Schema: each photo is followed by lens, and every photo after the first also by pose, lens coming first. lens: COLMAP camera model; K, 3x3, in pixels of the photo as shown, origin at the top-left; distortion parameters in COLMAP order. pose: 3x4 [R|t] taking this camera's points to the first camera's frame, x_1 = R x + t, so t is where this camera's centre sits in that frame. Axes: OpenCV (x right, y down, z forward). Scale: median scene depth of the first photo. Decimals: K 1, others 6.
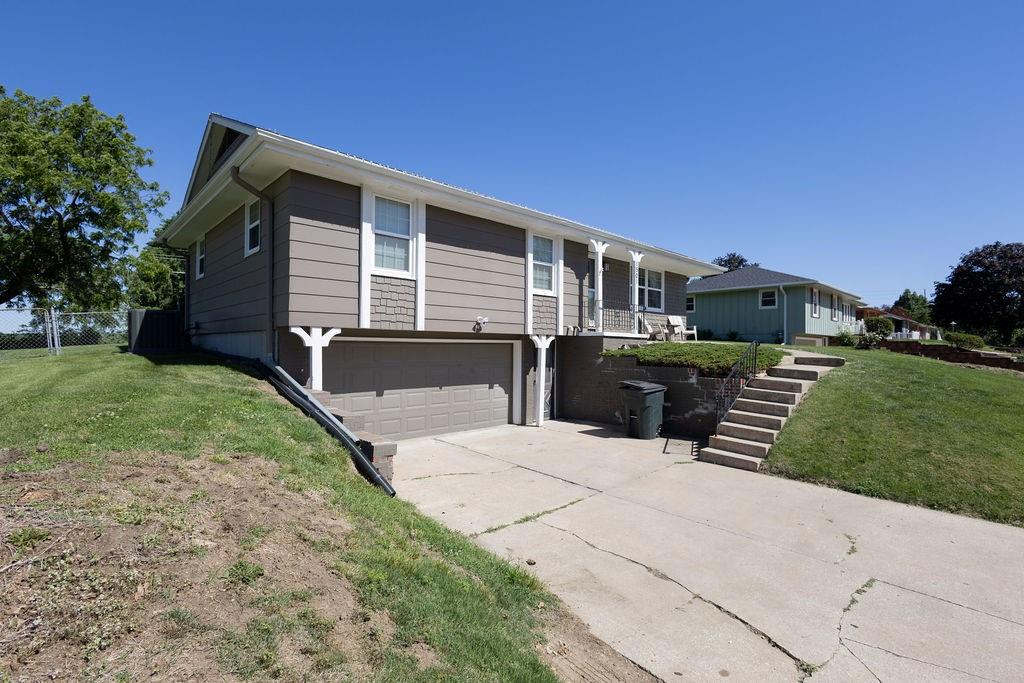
lens RADIAL K [[470.1, 0, 508.4], [0, 470.1, 345.4], [0, 0, 1]] dist [0.006446, 0.000398]
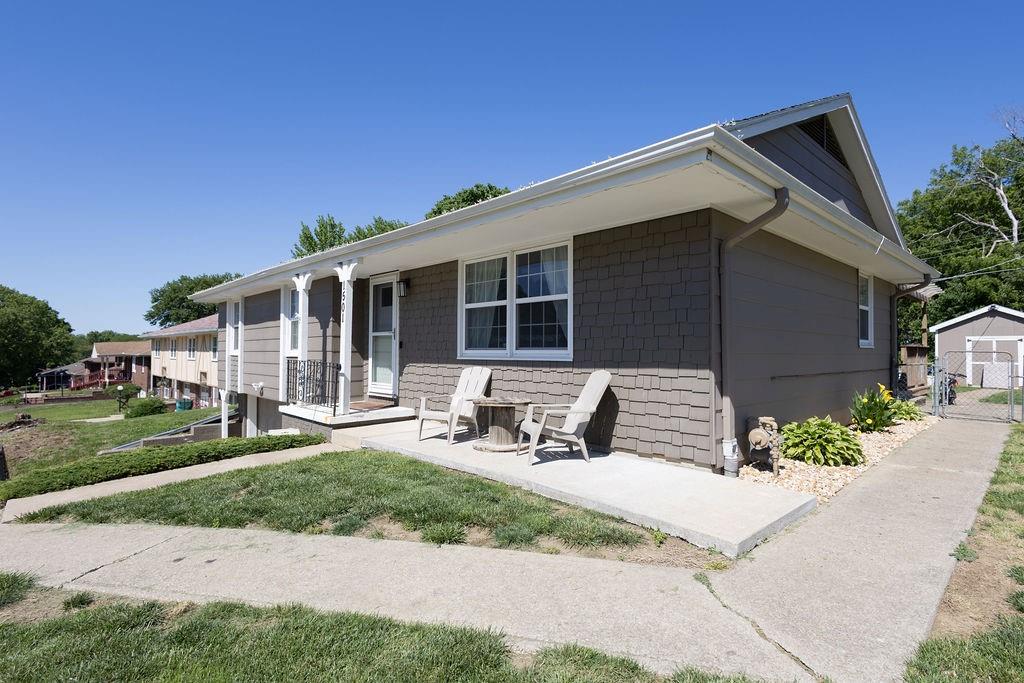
lens RADIAL K [[465.8, 0, 506.7], [0, 465.8, 339.6], [0, 0, 1]] dist [0.013757, -0.000263]
pose [[0.049364, -0.029511, -0.998345, 0.907458], [0.011288, 0.999516, -0.028987, -0.103480], [0.998717, -0.009838, 0.049673, 1.286350]]
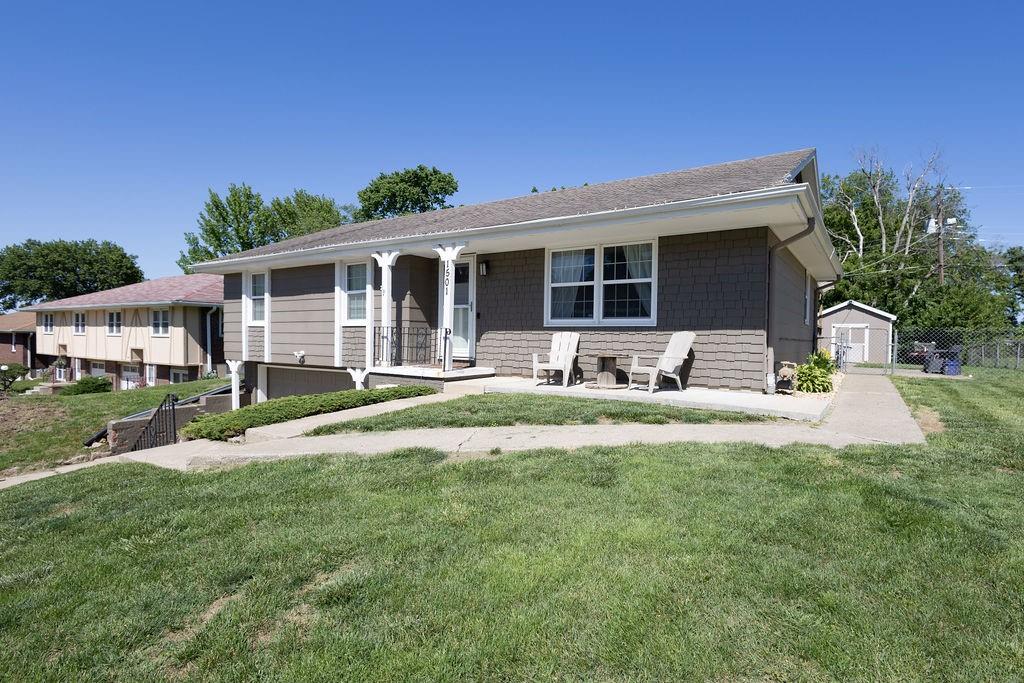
lens RADIAL K [[470.1, 0, 508.4], [0, 470.1, 345.4], [0, 0, 1]] dist [0.006446, 0.000398]
pose [[0.261124, 0.013567, -0.965210, 1.030480], [-0.001055, 0.999905, 0.013769, -0.077032], [0.965305, -0.002577, 0.261114, 1.005310]]
